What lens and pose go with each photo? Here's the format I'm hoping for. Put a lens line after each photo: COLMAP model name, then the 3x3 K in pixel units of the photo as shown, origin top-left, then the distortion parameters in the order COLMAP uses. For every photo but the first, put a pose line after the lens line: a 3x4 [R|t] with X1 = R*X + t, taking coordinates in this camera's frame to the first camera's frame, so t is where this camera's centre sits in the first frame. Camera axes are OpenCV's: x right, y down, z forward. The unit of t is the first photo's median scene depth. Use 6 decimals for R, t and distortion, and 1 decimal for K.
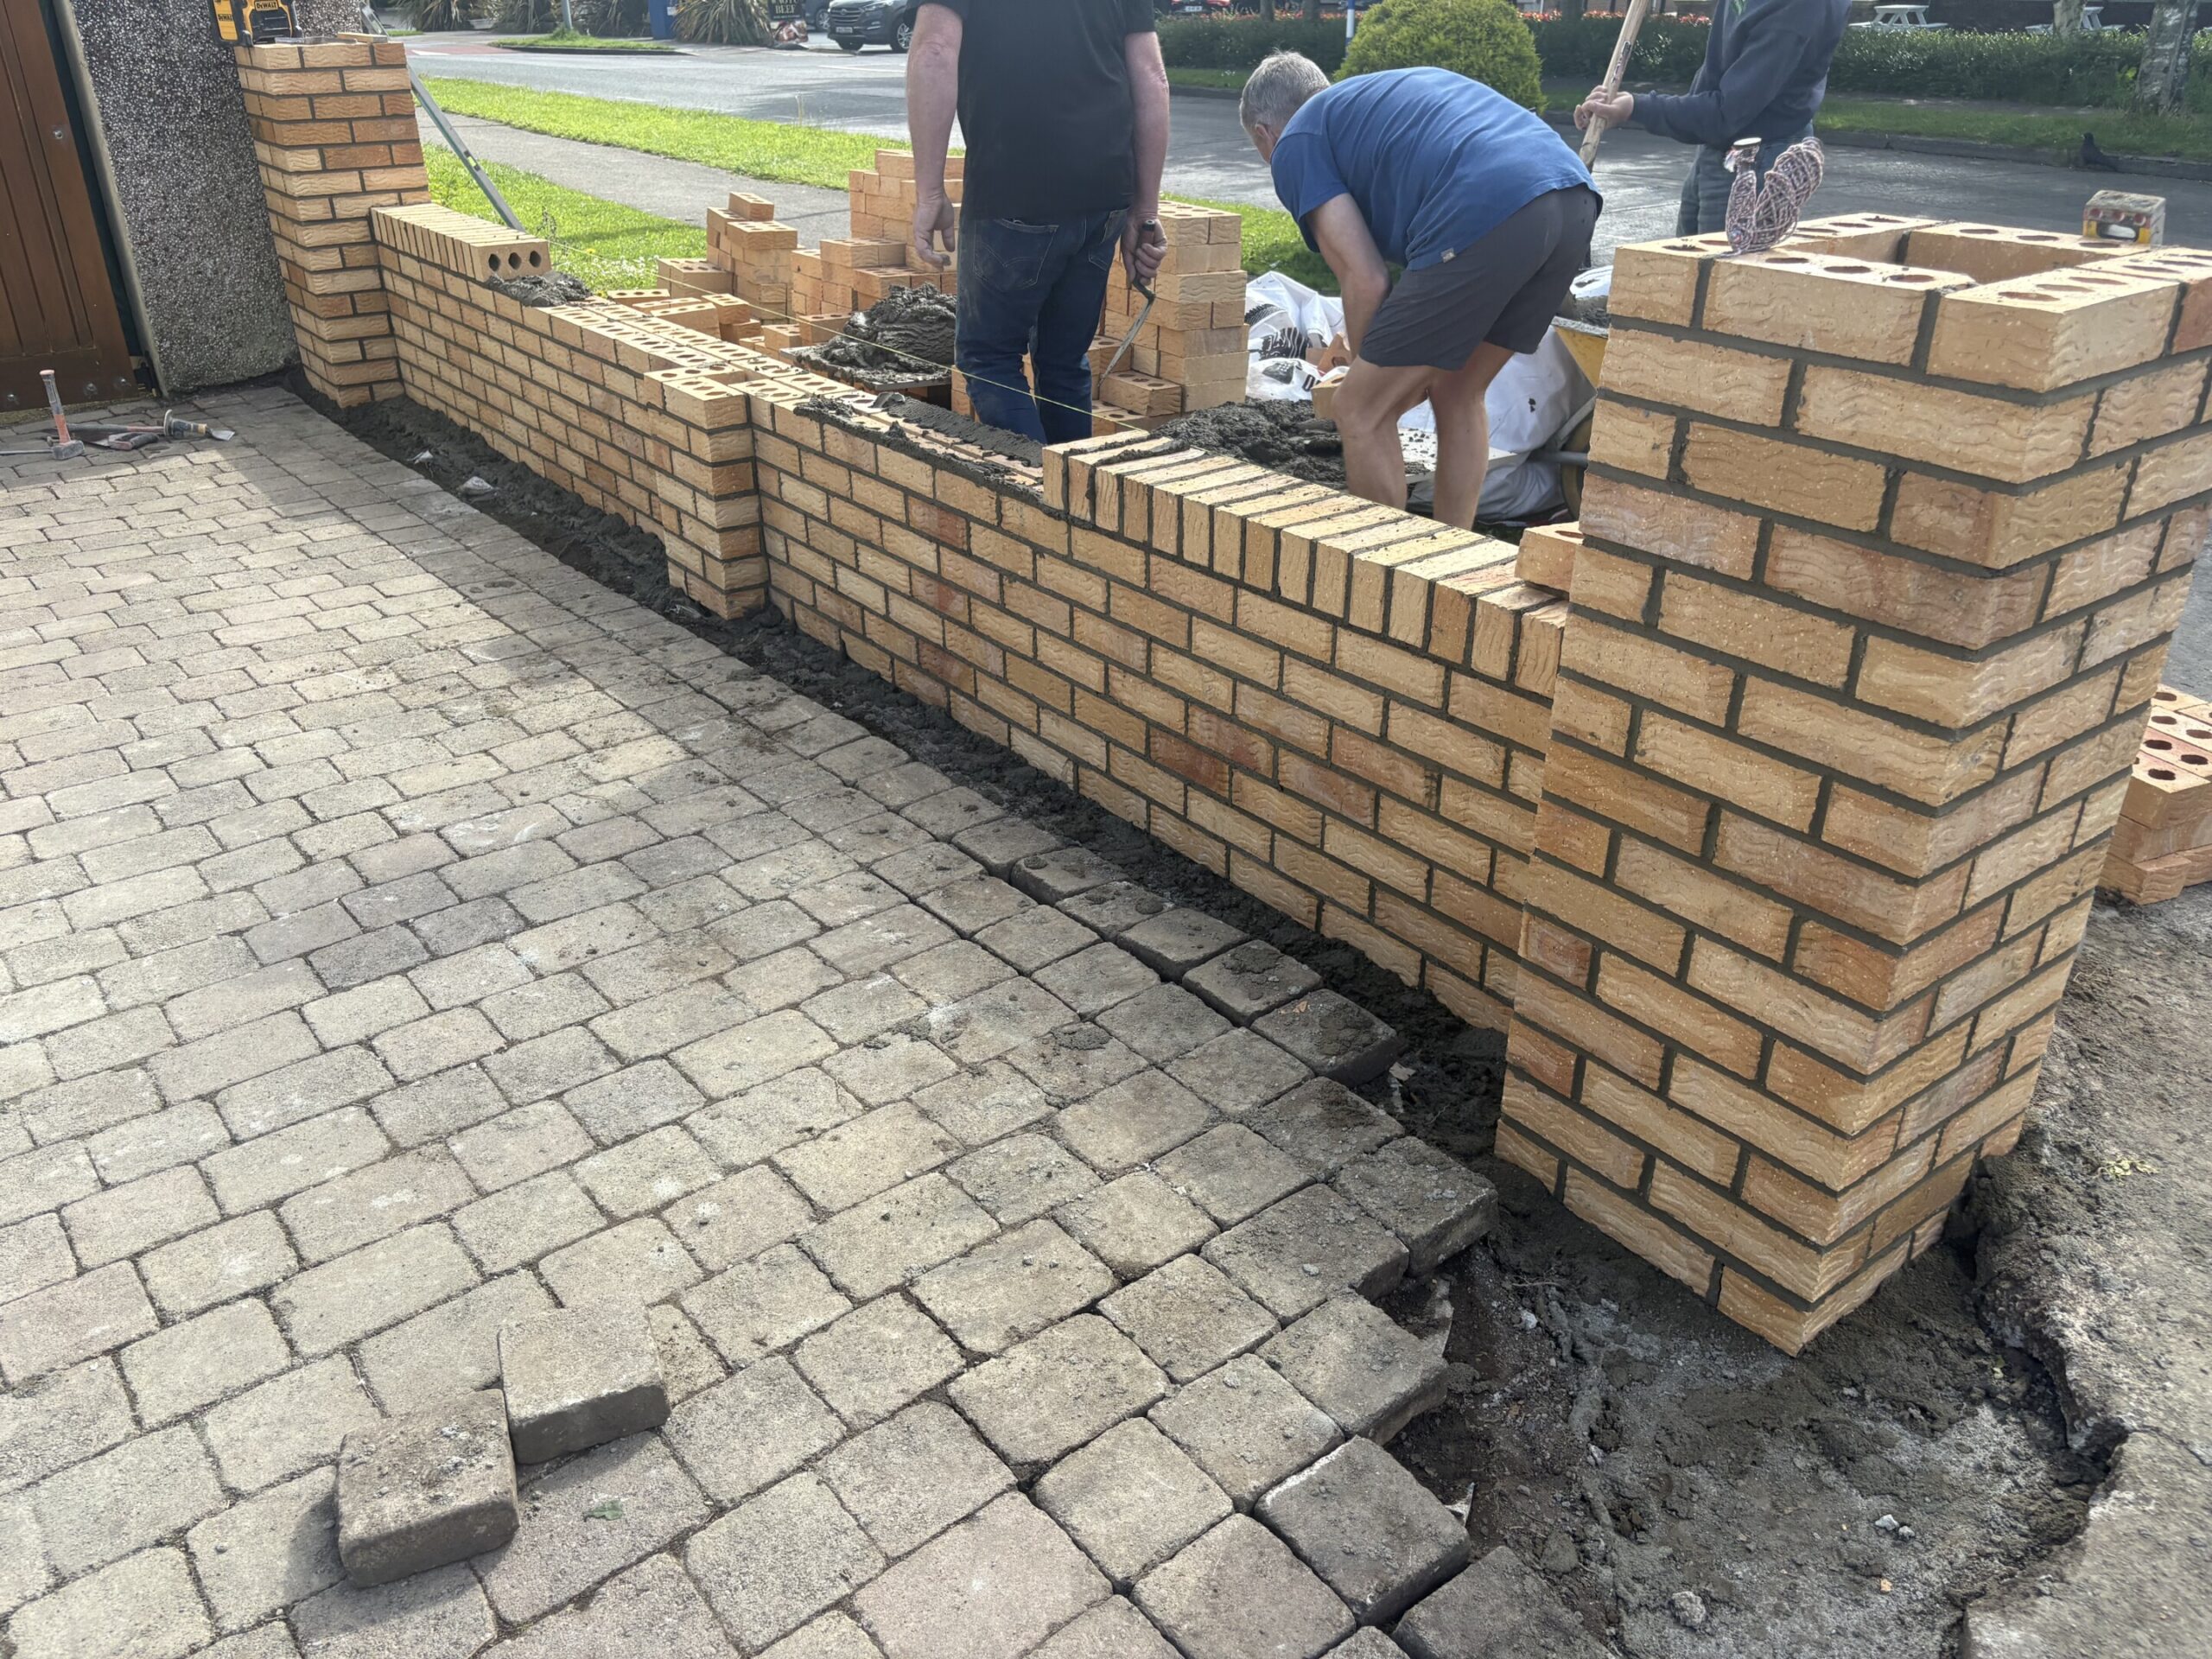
lens RADIAL K [[1670.9, 0, 1094.7], [0, 1670.9, 809.5], [0, 0, 1]] dist [0.057895, -0.062370]
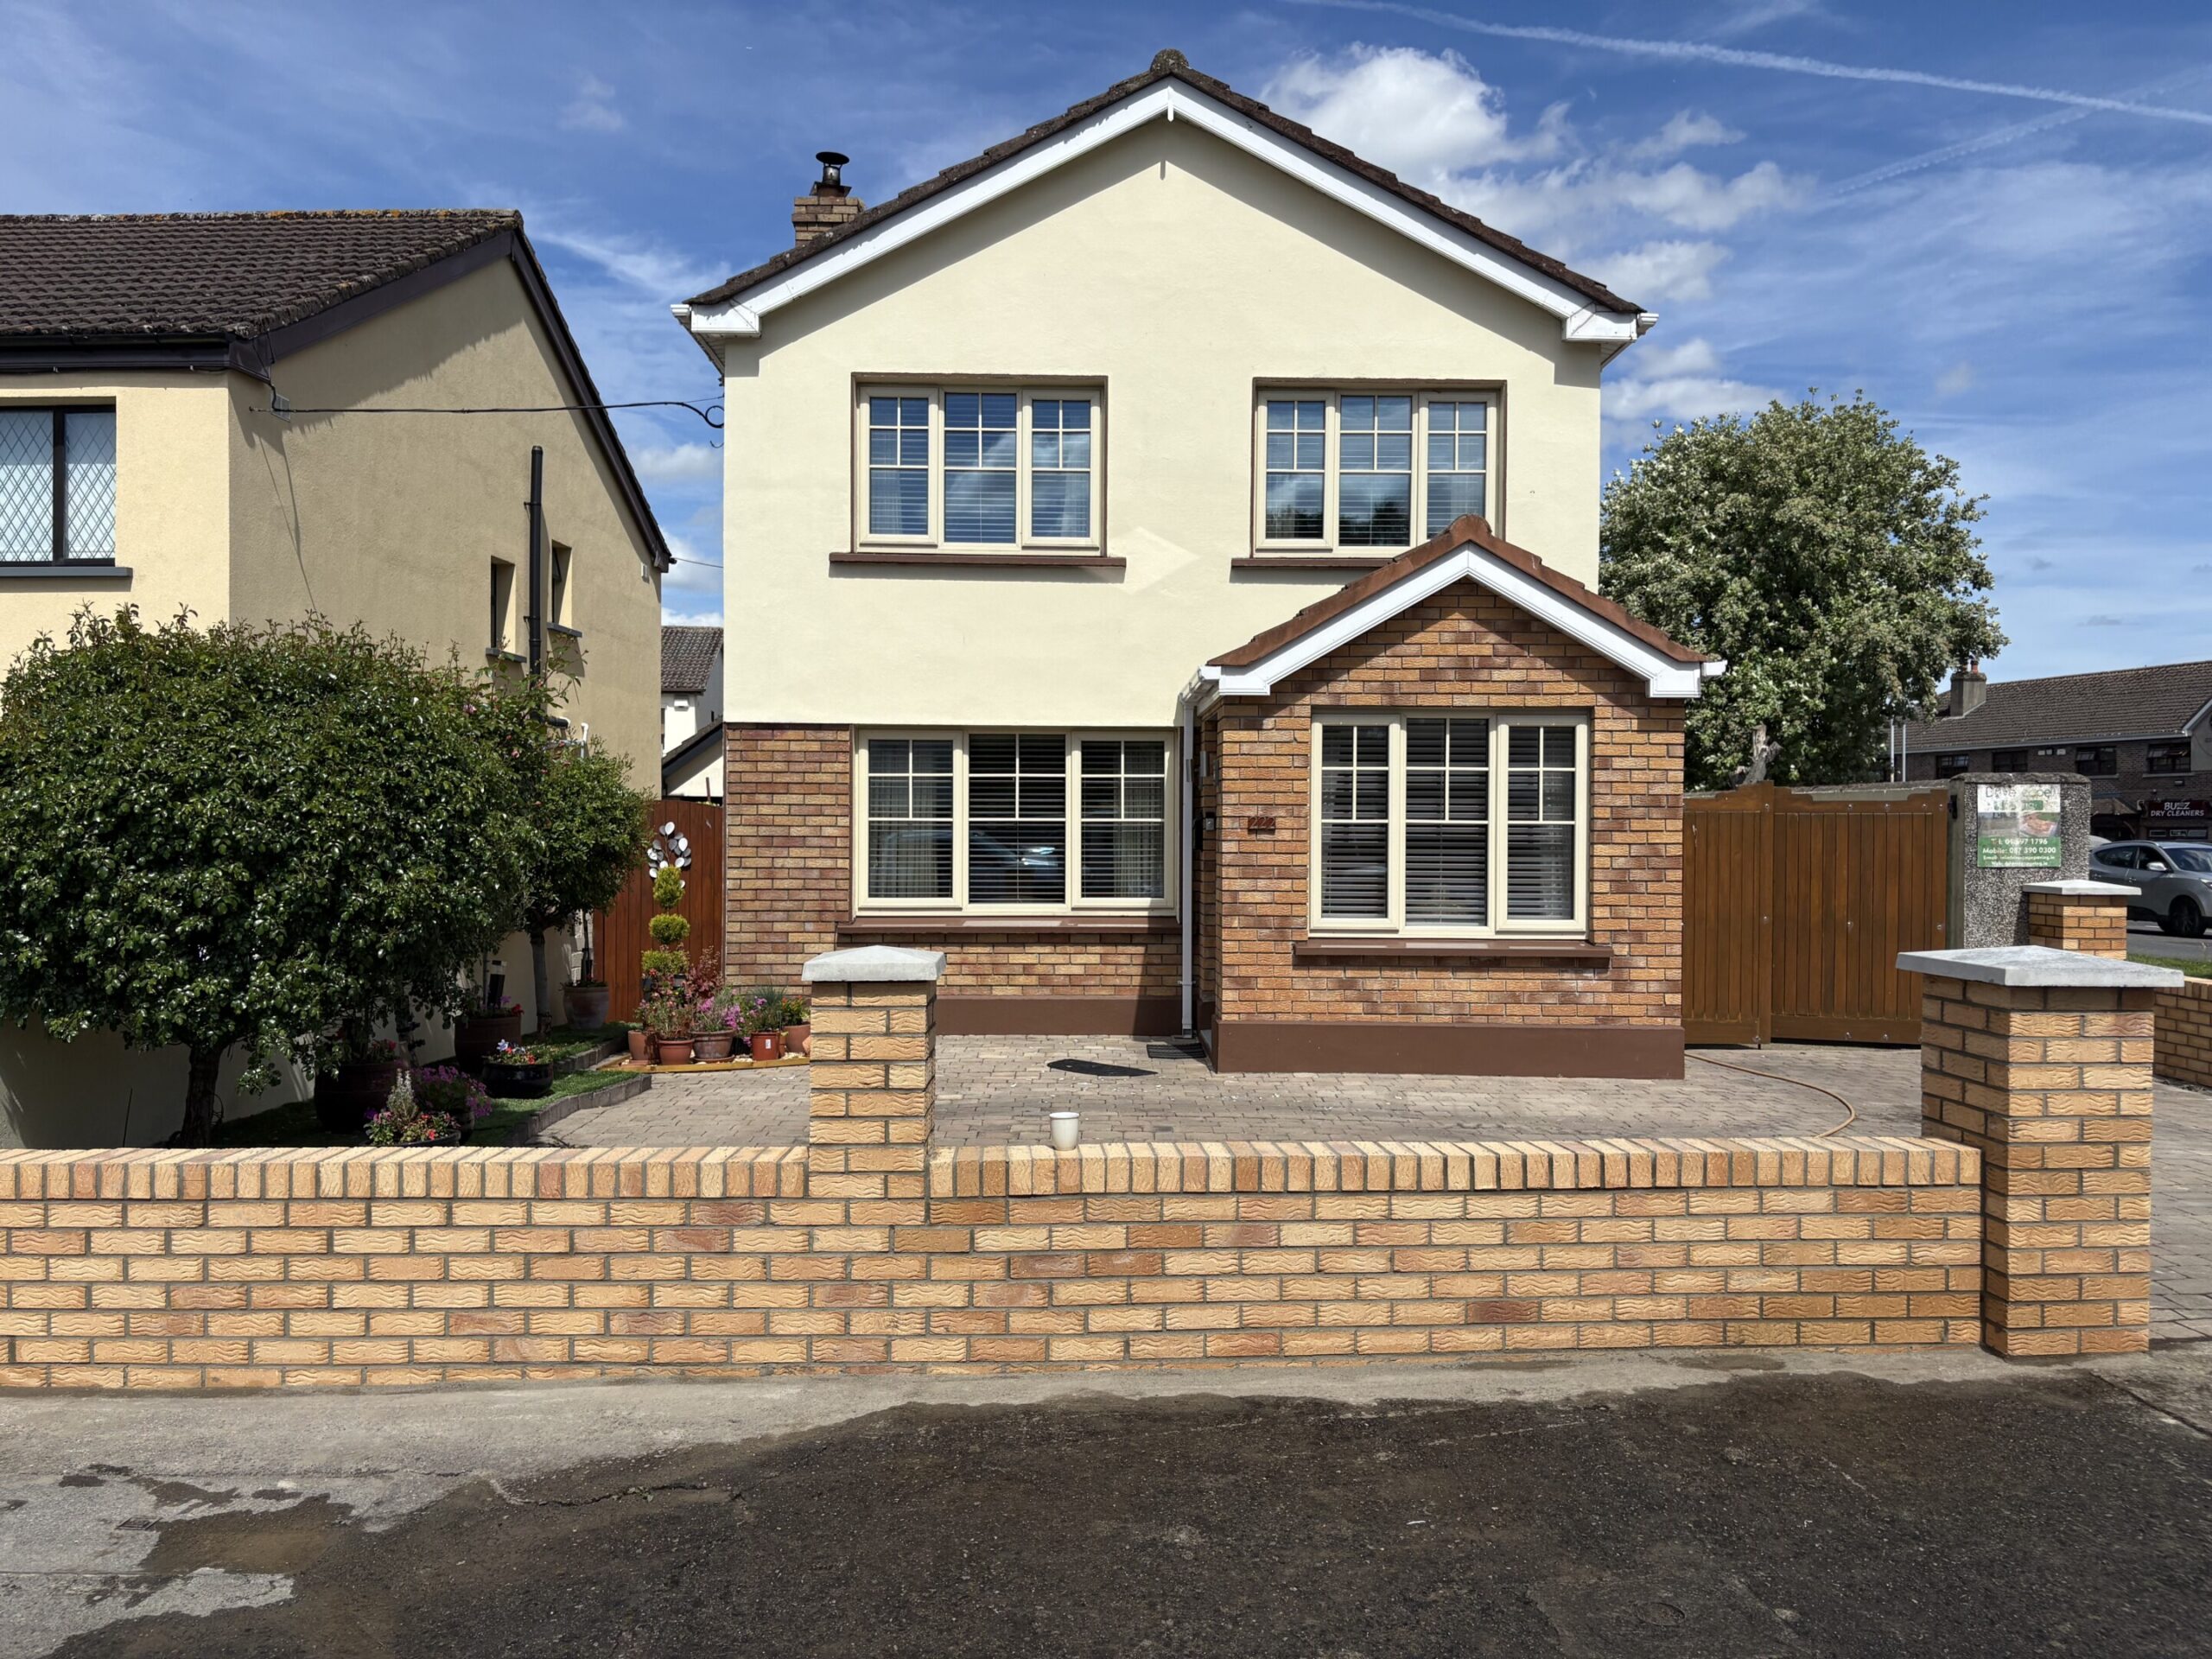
lens RADIAL K [[1670.9, 0, 1110.6], [0, 1670.9, 842.1], [0, 0, 1]] dist [0.057895, -0.062370]
pose [[0.795292, 0.016415, -0.606005, -0.343007], [-0.284135, 0.893130, -0.348693, 1.412839], [0.535517, 0.449500, 0.714963, -2.955519]]
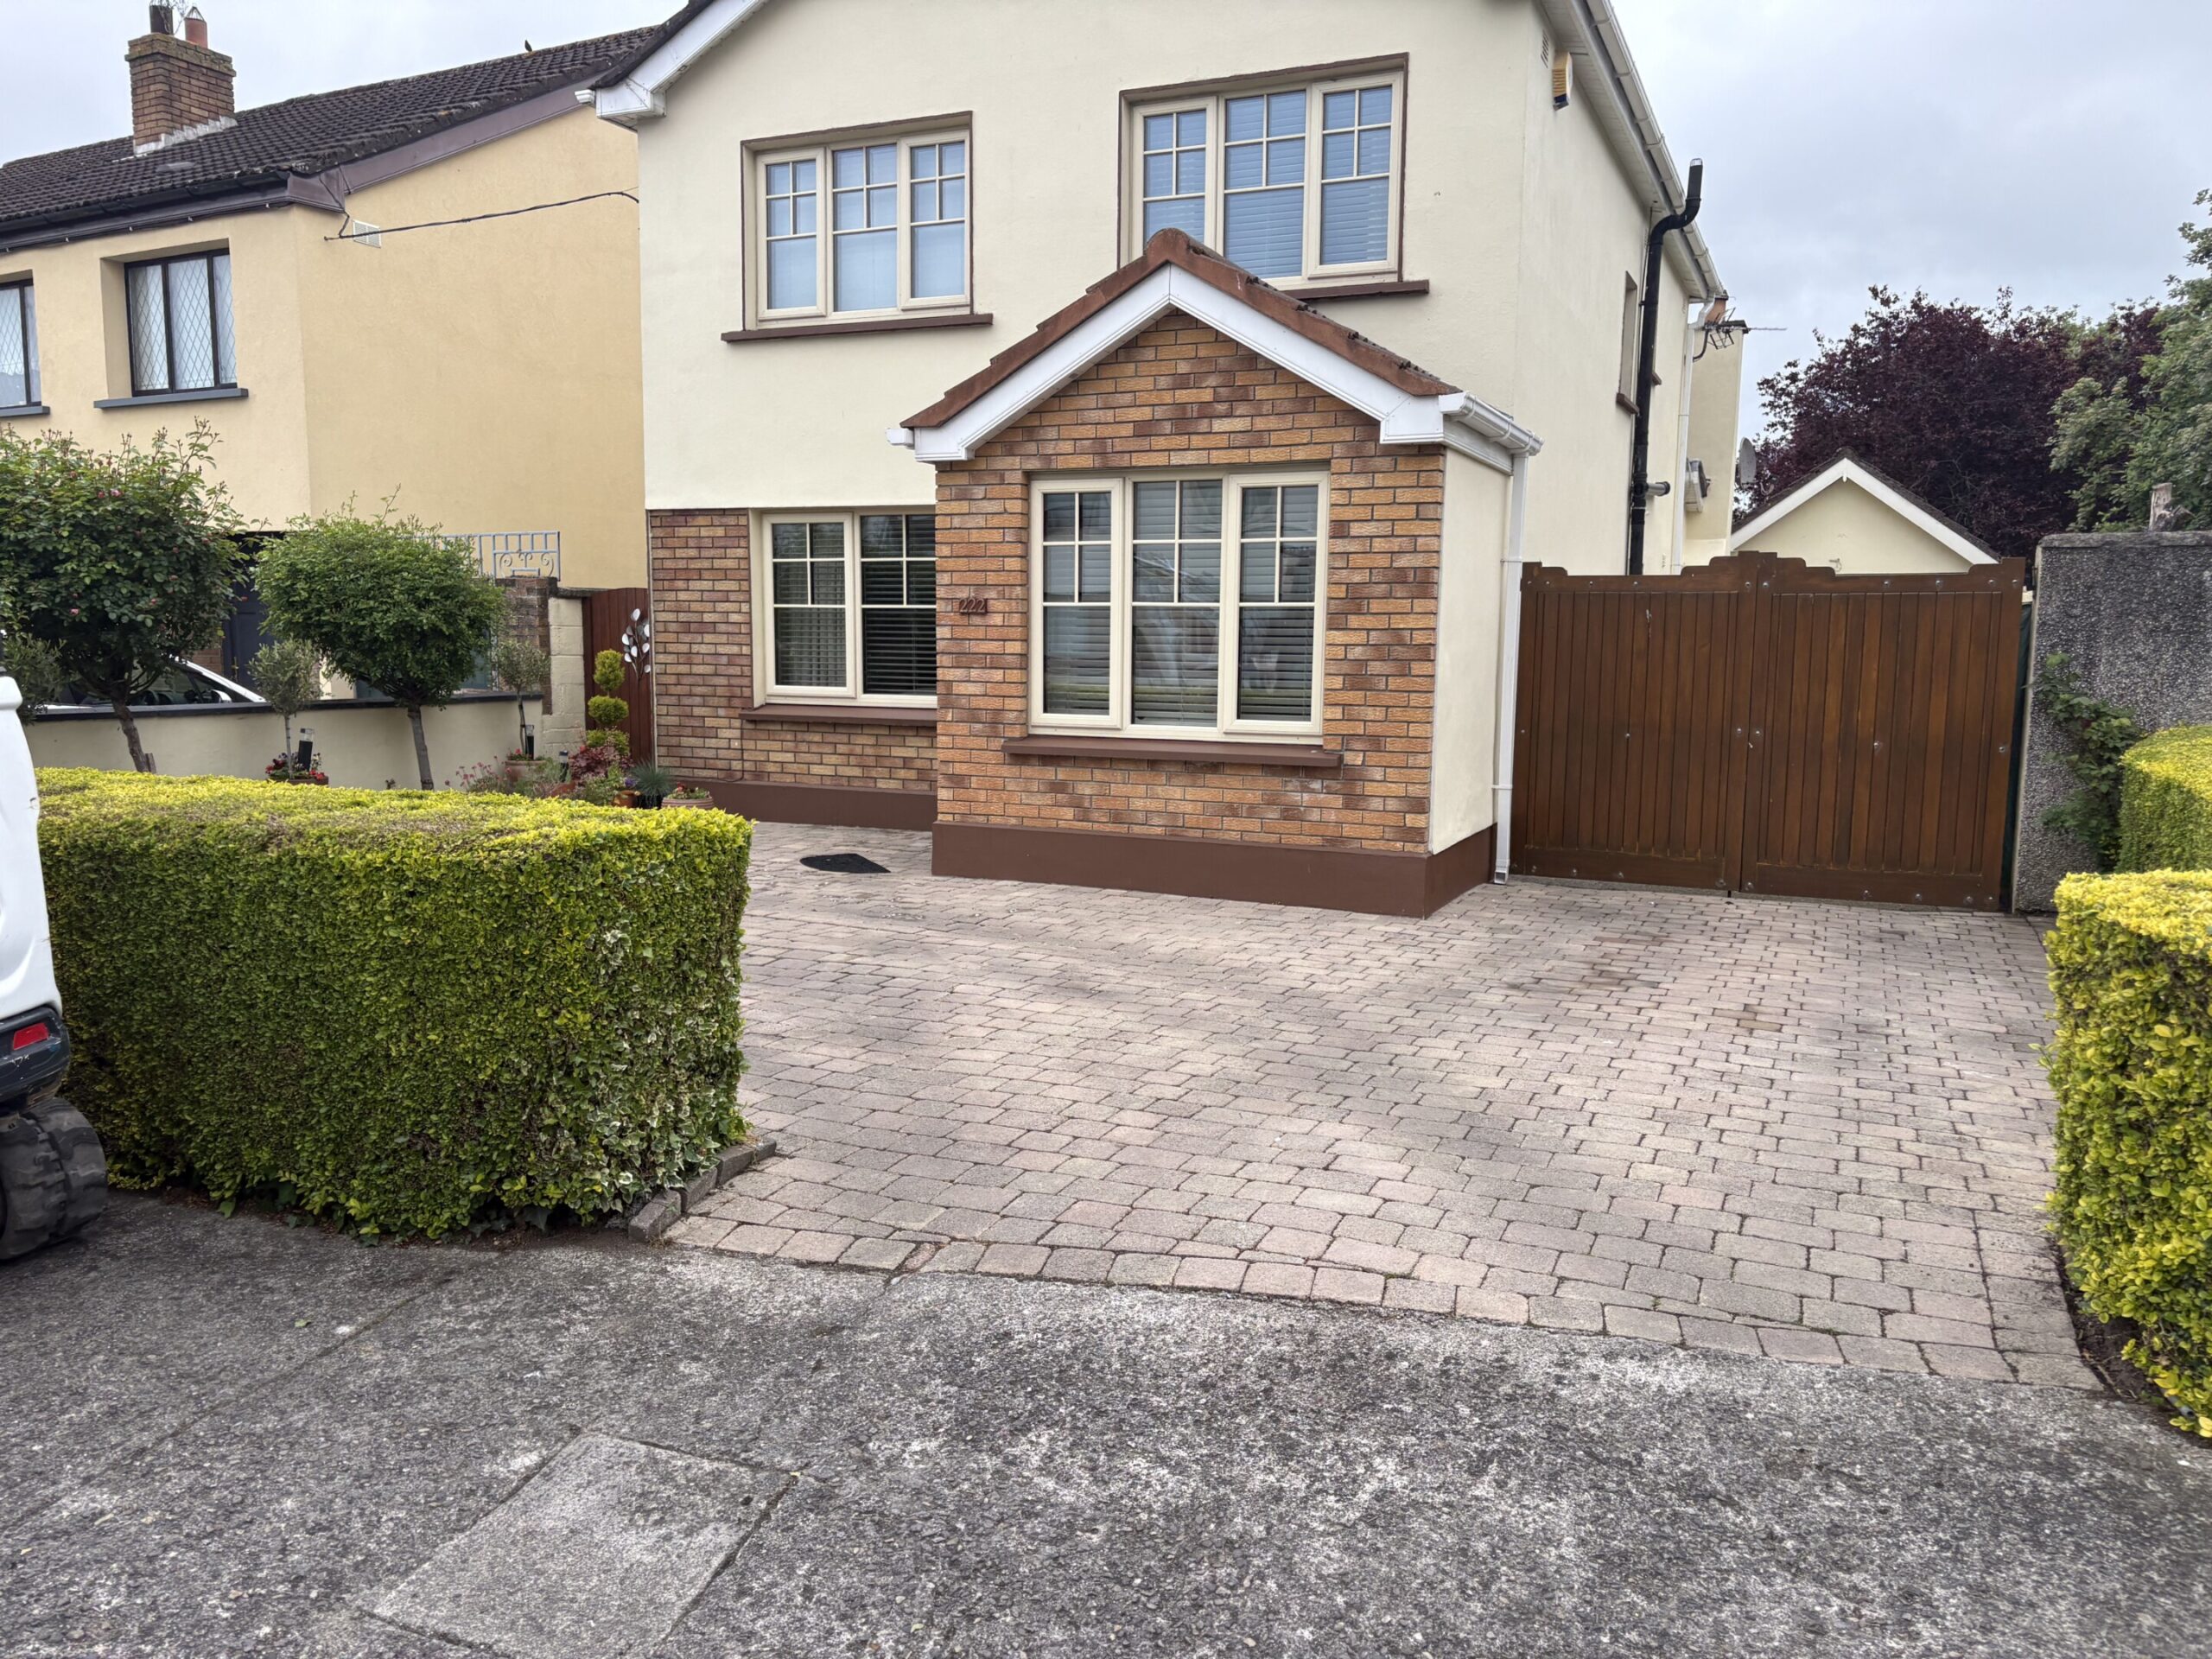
lens RADIAL K [[1670.9, 0, 1090.4], [0, 1670.9, 839.2], [0, 0, 1]] dist [0.057895, -0.062370]
pose [[0.457997, 0.121693, -0.880585, 1.041454], [-0.413246, 0.906191, -0.089700, 0.450929], [0.787062, 0.404981, 0.465322, -0.993641]]
